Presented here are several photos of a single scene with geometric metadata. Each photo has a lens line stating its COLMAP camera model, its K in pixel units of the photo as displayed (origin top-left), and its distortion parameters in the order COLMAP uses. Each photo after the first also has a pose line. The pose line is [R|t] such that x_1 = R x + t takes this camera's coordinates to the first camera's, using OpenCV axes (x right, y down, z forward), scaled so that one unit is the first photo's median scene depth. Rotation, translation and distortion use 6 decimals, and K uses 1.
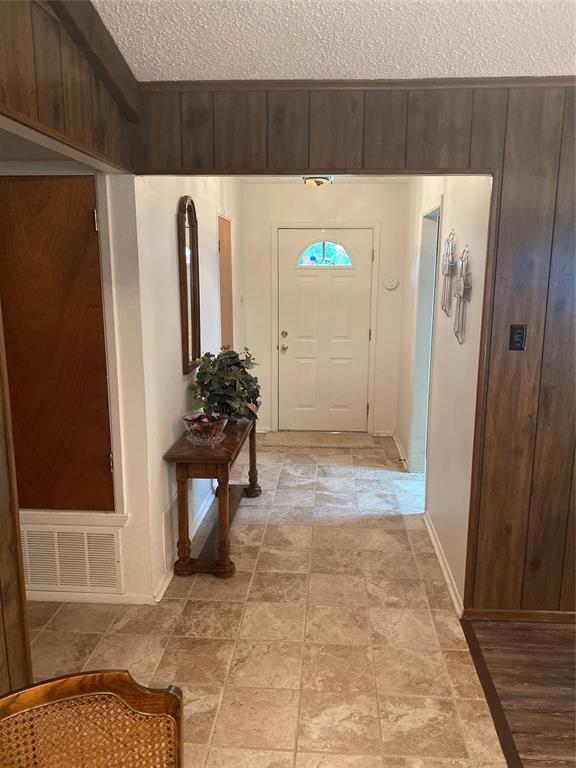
lens RADIAL K [[591.4, 0, 291.3], [0, 591.4, 386.2], [0, 0, 1]] dist [0.004042, -0.000889]
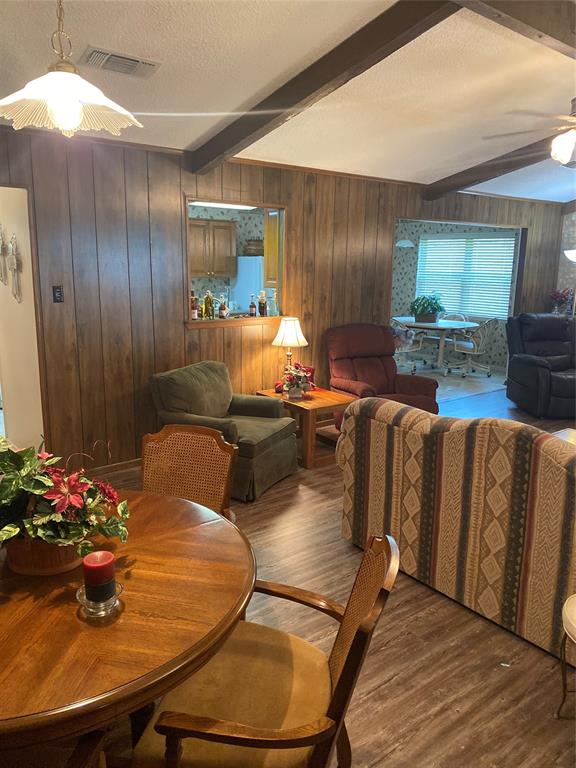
lens RADIAL K [[591.4, 0, 290.4], [0, 591.4, 380.0], [0, 0, 1]] dist [0.004042, -0.000889]
pose [[0.745060, -0.128494, 0.654504, -0.209805], [0.114332, 0.991348, 0.064473, 0.109015], [-0.657126, 0.026795, 0.753305, -0.566854]]
